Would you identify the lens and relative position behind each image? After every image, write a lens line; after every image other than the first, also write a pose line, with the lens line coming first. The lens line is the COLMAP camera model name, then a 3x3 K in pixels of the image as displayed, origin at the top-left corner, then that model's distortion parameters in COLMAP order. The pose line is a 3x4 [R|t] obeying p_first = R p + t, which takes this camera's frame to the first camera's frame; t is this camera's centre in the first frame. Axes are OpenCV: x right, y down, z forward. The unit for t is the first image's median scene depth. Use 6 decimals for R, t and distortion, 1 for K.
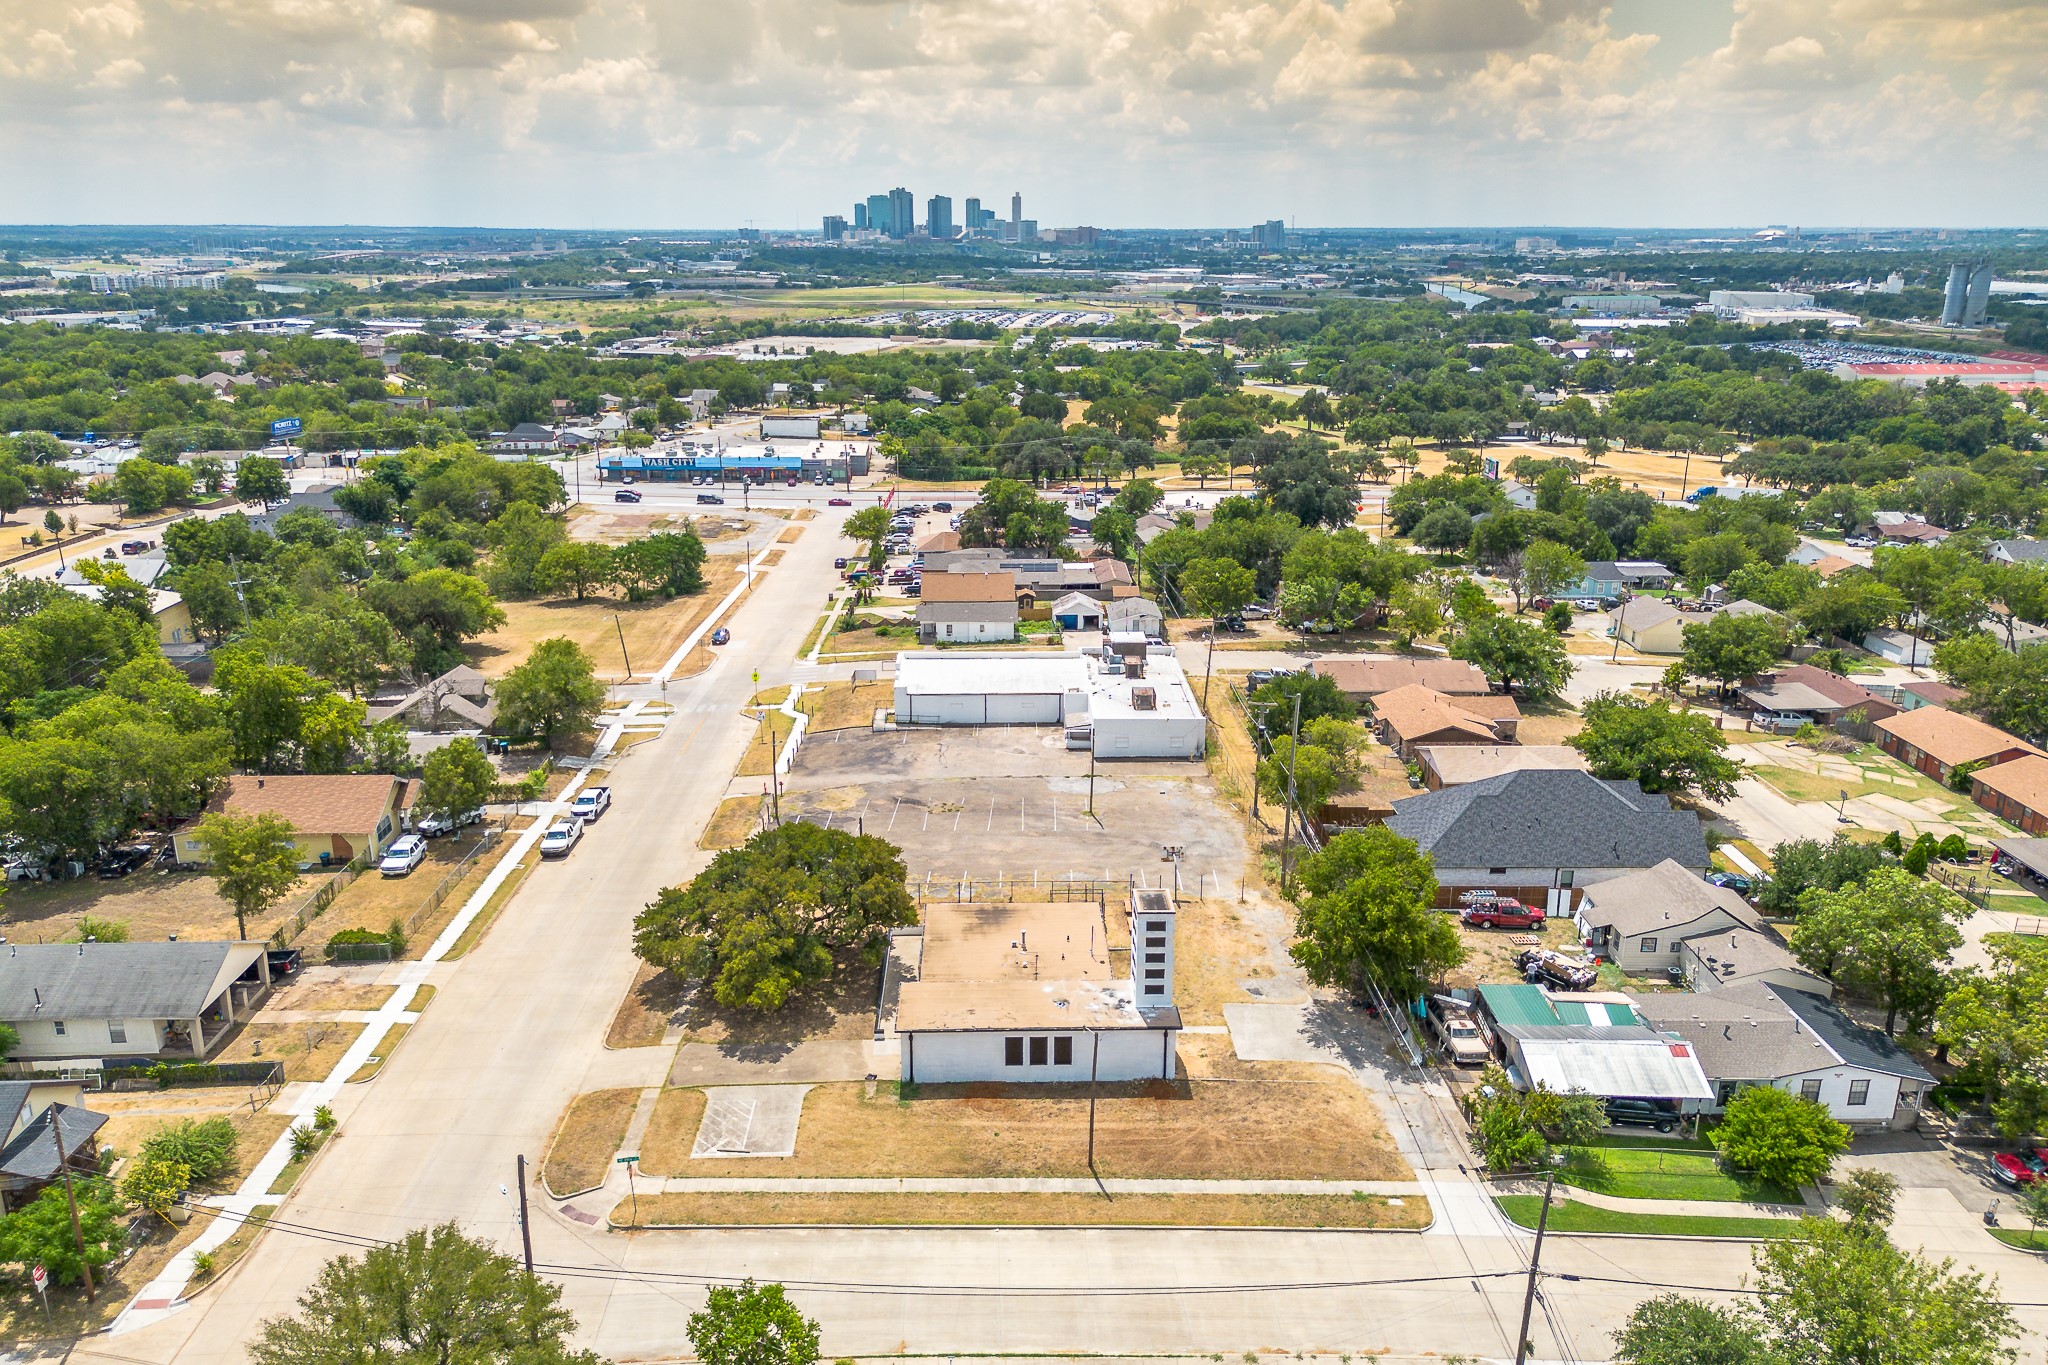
lens RADIAL K [[1445.8, 0, 1024.0], [0, 1445.8, 682.5], [0, 0, 1]] dist [0.061411, -0.058640]
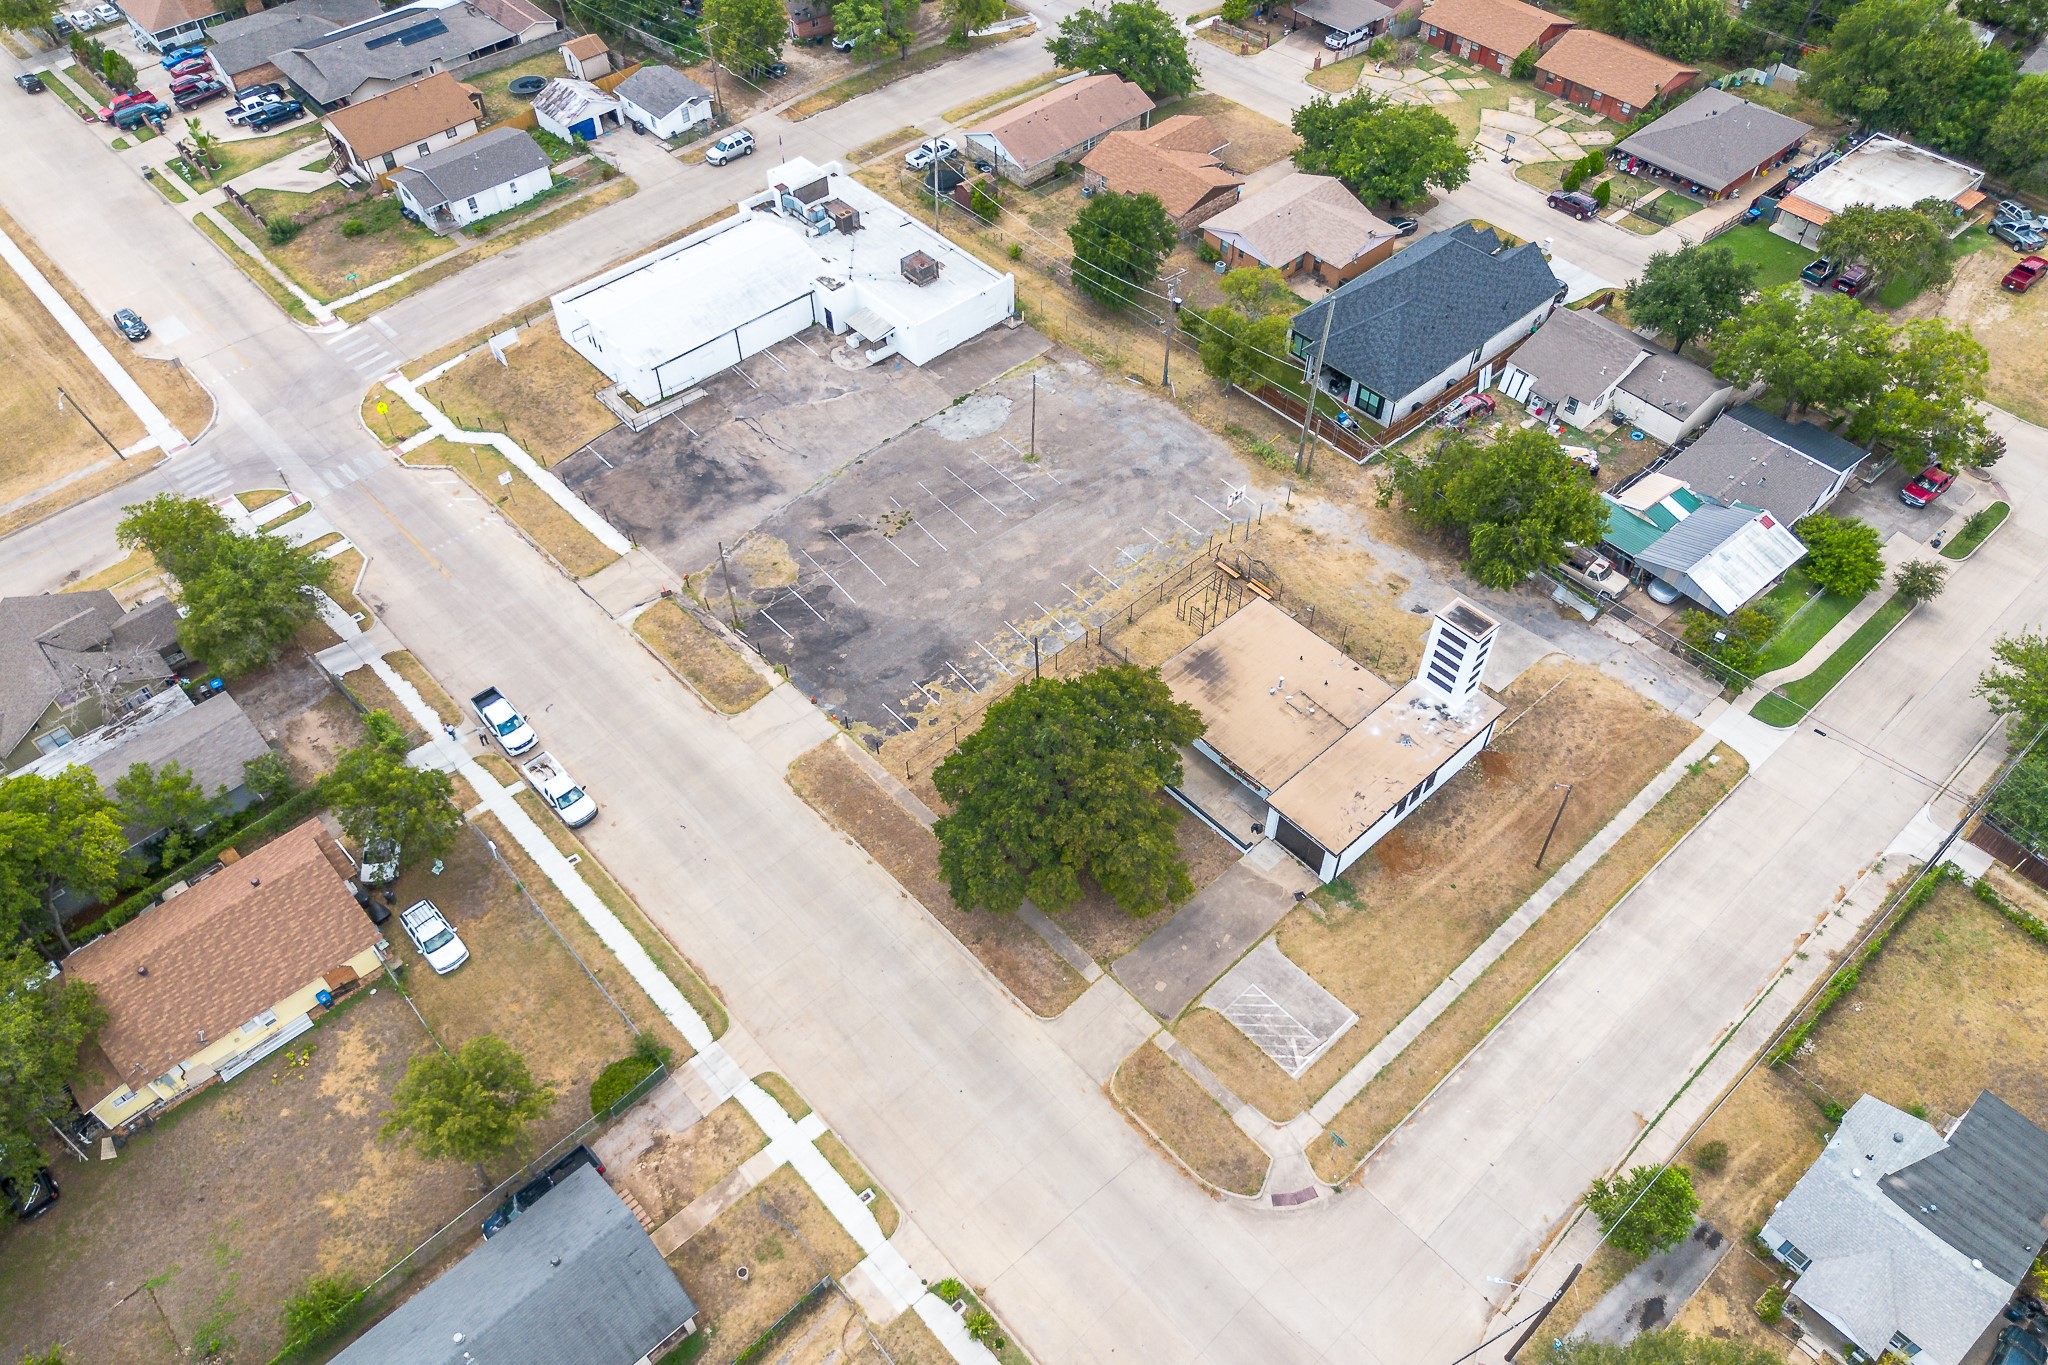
lens RADIAL K [[1445.8, 0, 1024.0], [0, 1445.8, 682.5], [0, 0, 1]] dist [0.061411, -0.058640]
pose [[0.755176, -0.499336, 0.424703, -0.507541], [0.202681, 0.793999, 0.573136, -0.390638], [-0.623401, -0.346740, 0.700816, 0.387228]]
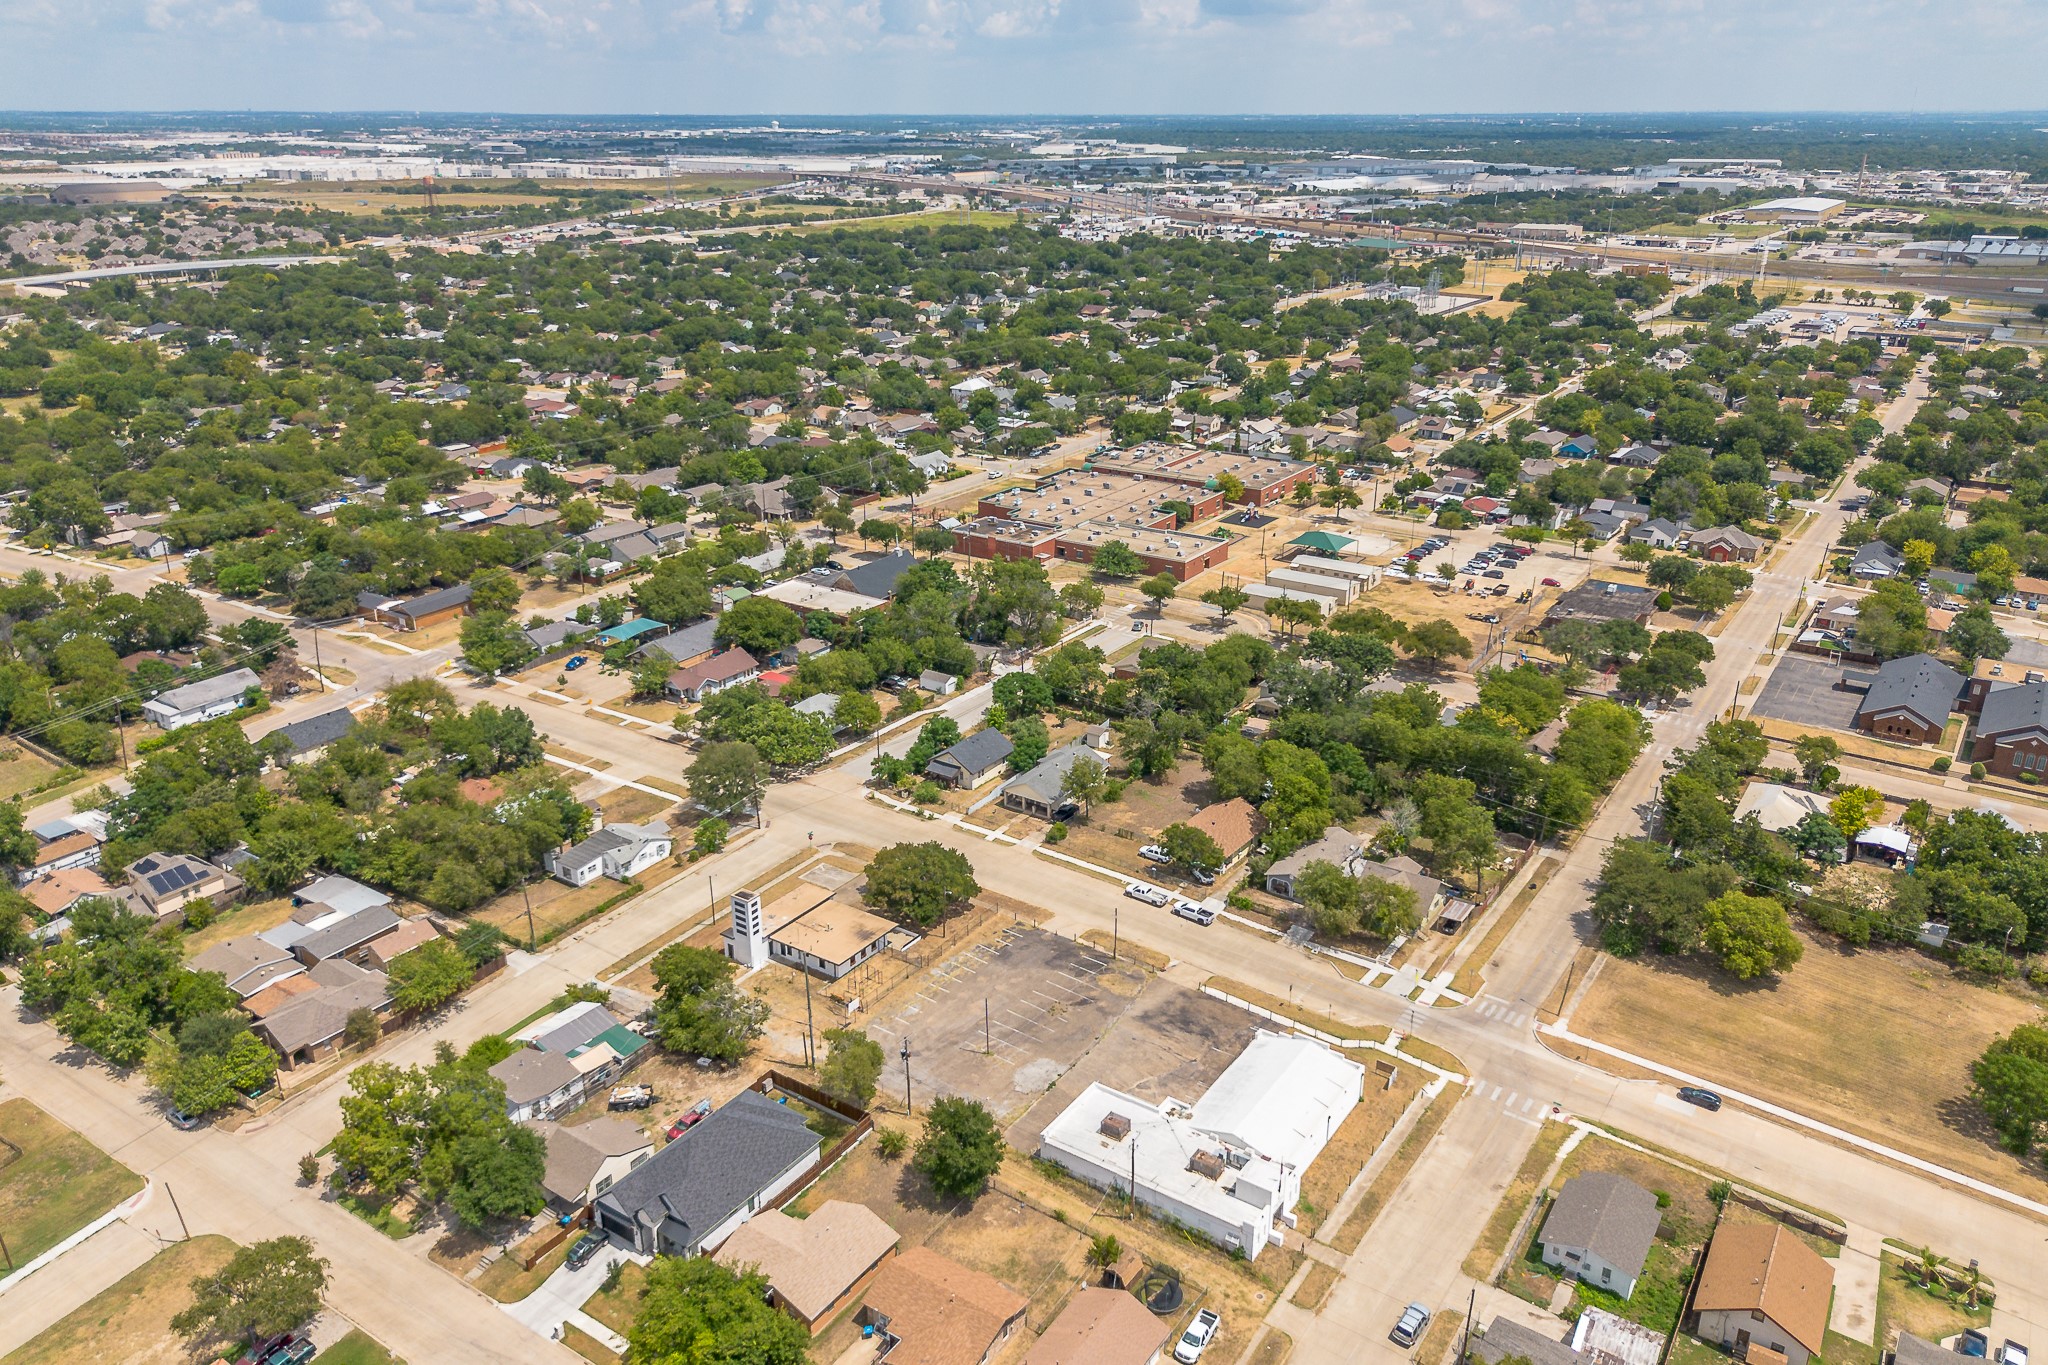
lens RADIAL K [[1445.8, 0, 1024.0], [0, 1445.8, 682.5], [0, 0, 1]] dist [0.061411, -0.058640]
pose [[-0.575624, 0.299338, -0.760956, 1.201870], [-0.241715, 0.826715, 0.508051, -1.127326], [0.781173, 0.476381, -0.403522, 1.731188]]
